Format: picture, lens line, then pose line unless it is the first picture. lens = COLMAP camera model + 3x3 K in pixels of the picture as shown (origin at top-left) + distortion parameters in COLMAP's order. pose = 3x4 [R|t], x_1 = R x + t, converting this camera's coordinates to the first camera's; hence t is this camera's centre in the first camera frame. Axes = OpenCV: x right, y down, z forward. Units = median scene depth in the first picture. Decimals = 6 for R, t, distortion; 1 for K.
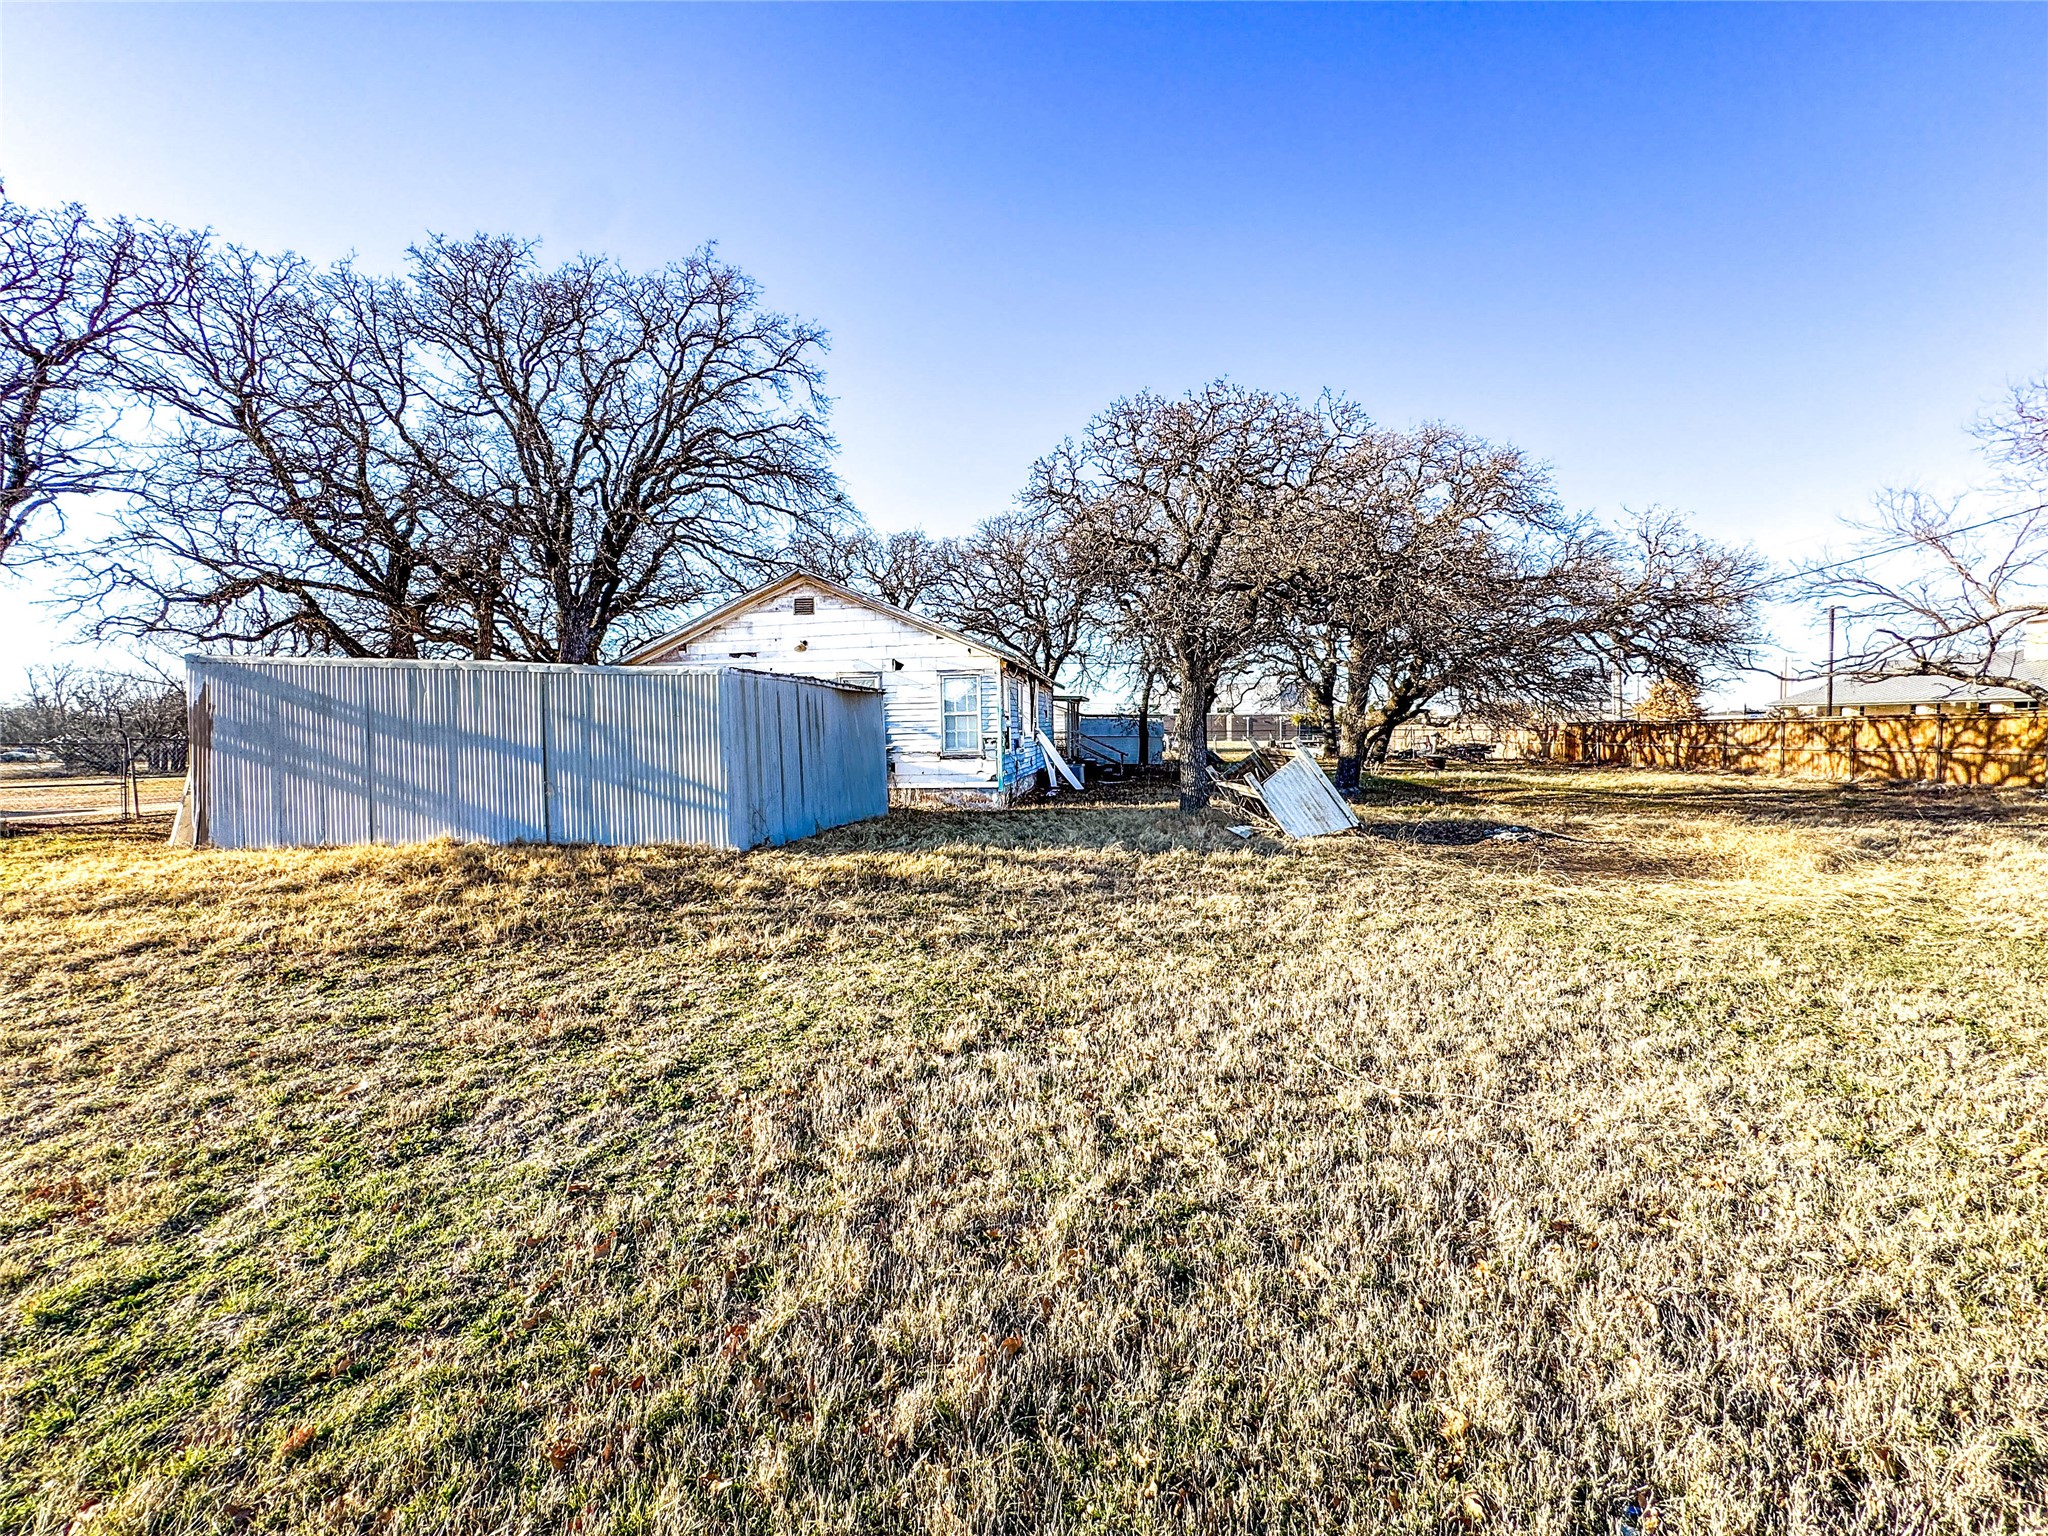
lens RADIAL K [[825.3, 0, 1015.5], [0, 825.3, 759.6], [0, 0, 1]] dist [-0.001618, -0.000287]
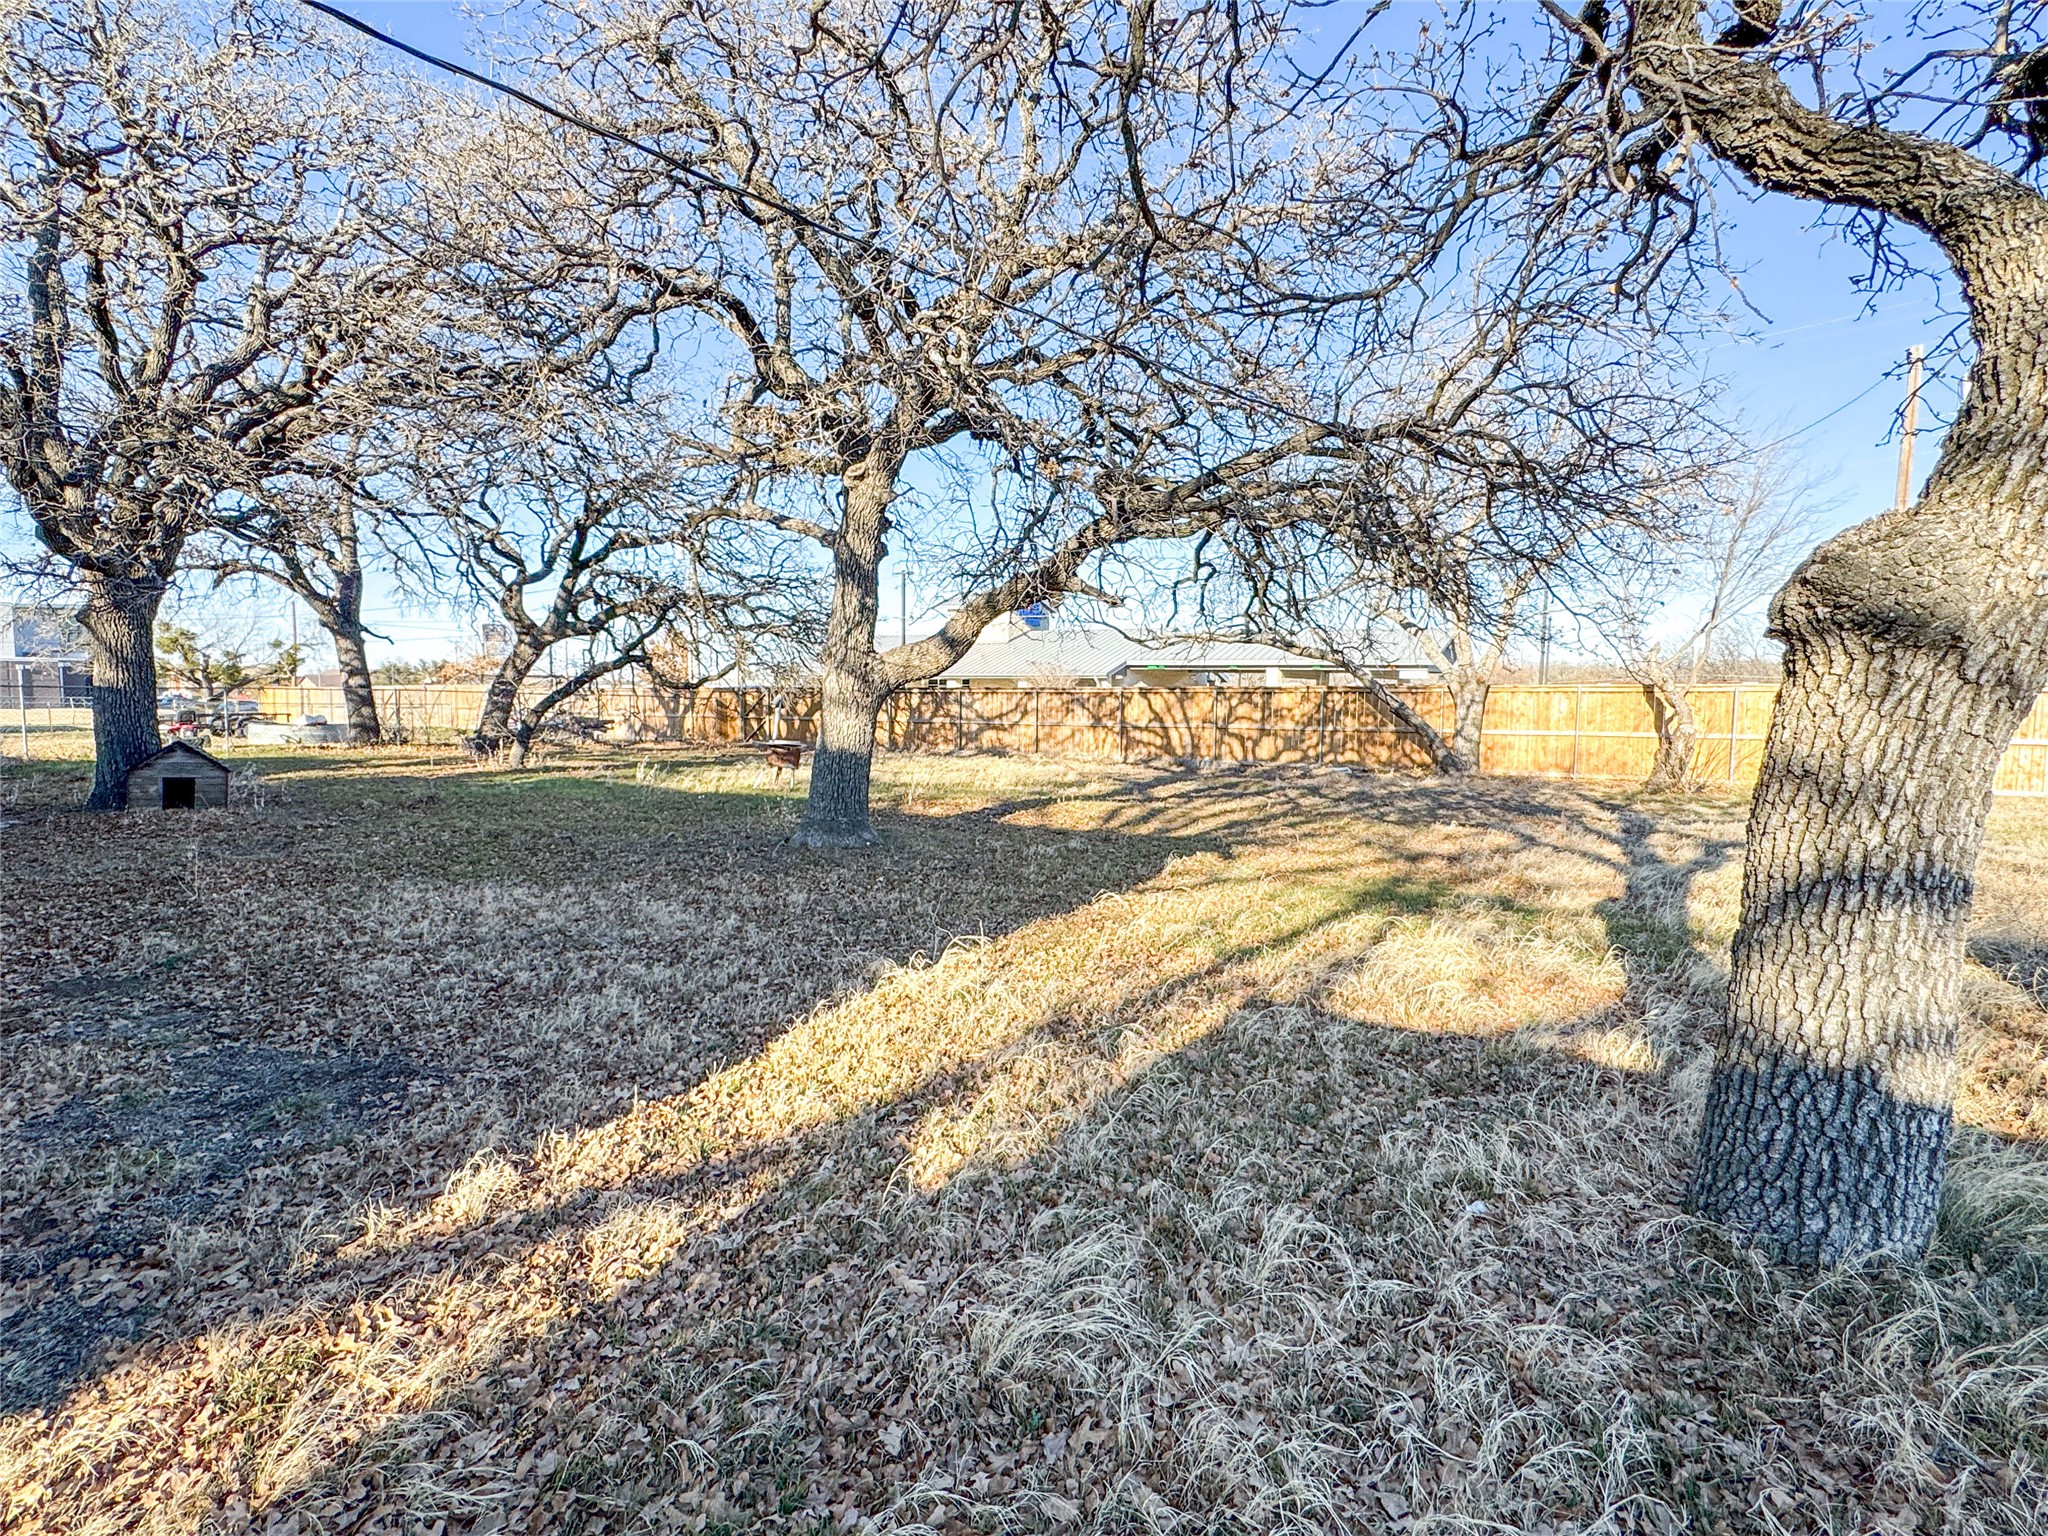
lens RADIAL K [[990.6, 0, 1018.5], [0, 990.6, 780.5], [0, 0, 1]] dist [-0.021713, 0.001942]
pose [[0.415094, -0.062163, 0.907652, -0.002164], [0.018258, 0.998031, 0.060003, -0.019913], [-0.909595, -0.008335, 0.415412, 0.751375]]
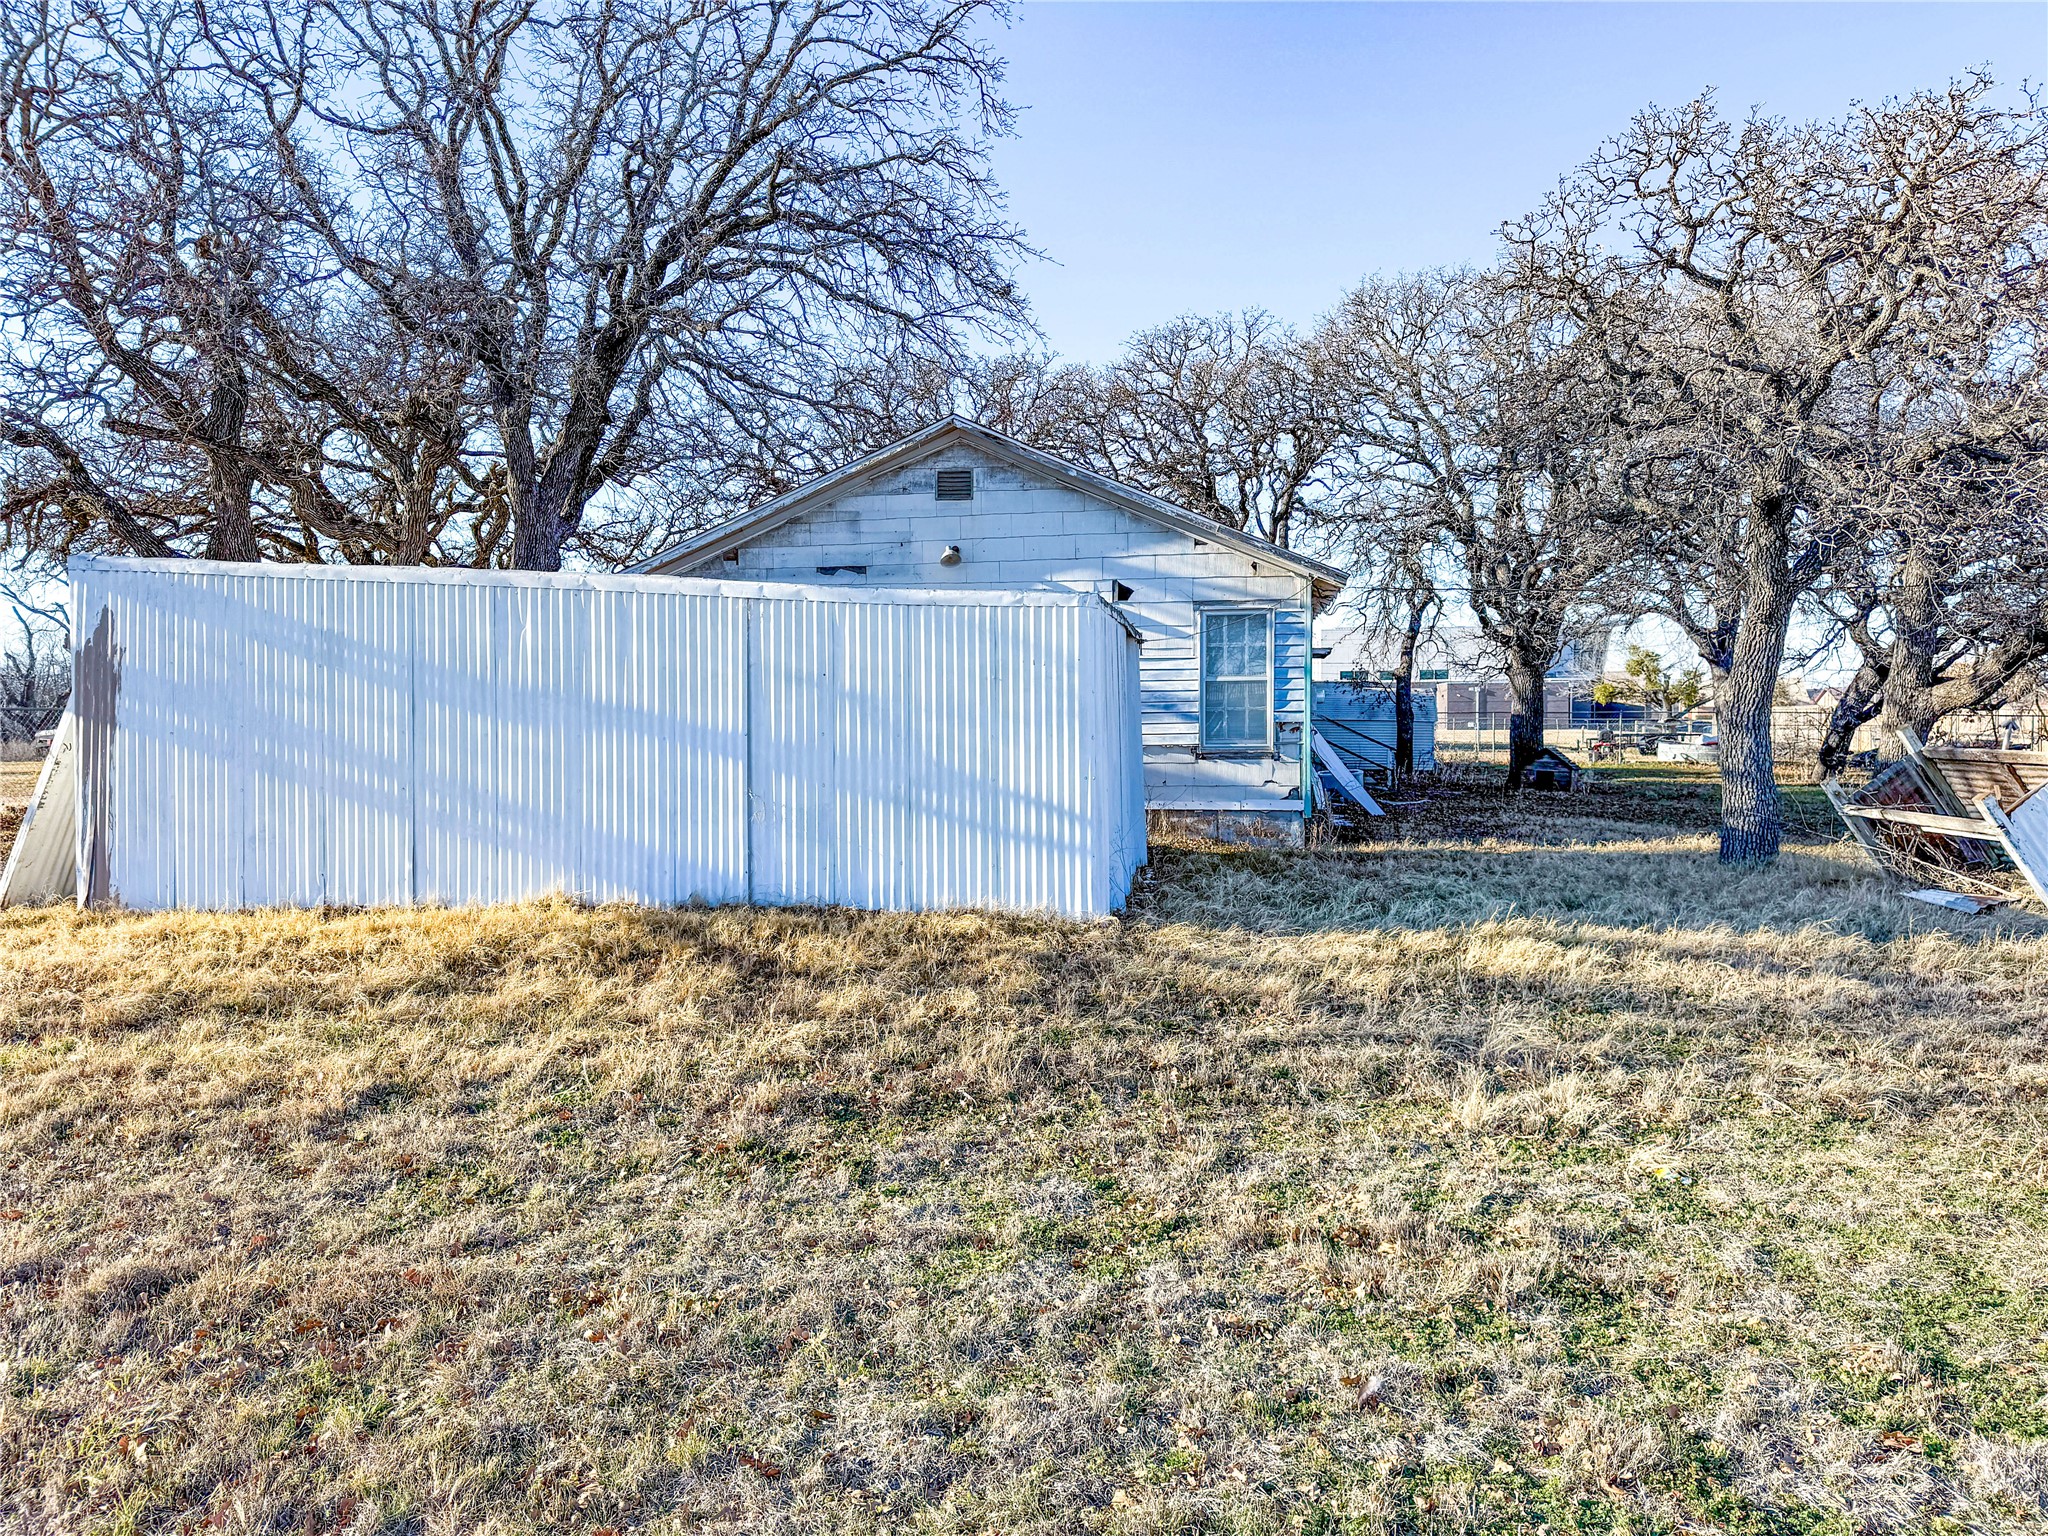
lens RADIAL K [[1447.8, 0, 1009.8], [0, 1447.8, 767.3], [0, 0, 1]] dist [0.049118, -0.051530]
pose [[0.999814, 0.012726, -0.014494, -0.179336], [-0.012636, 0.999901, 0.006251, 0.000377], [0.014572, -0.006067, 0.999875, 0.011182]]
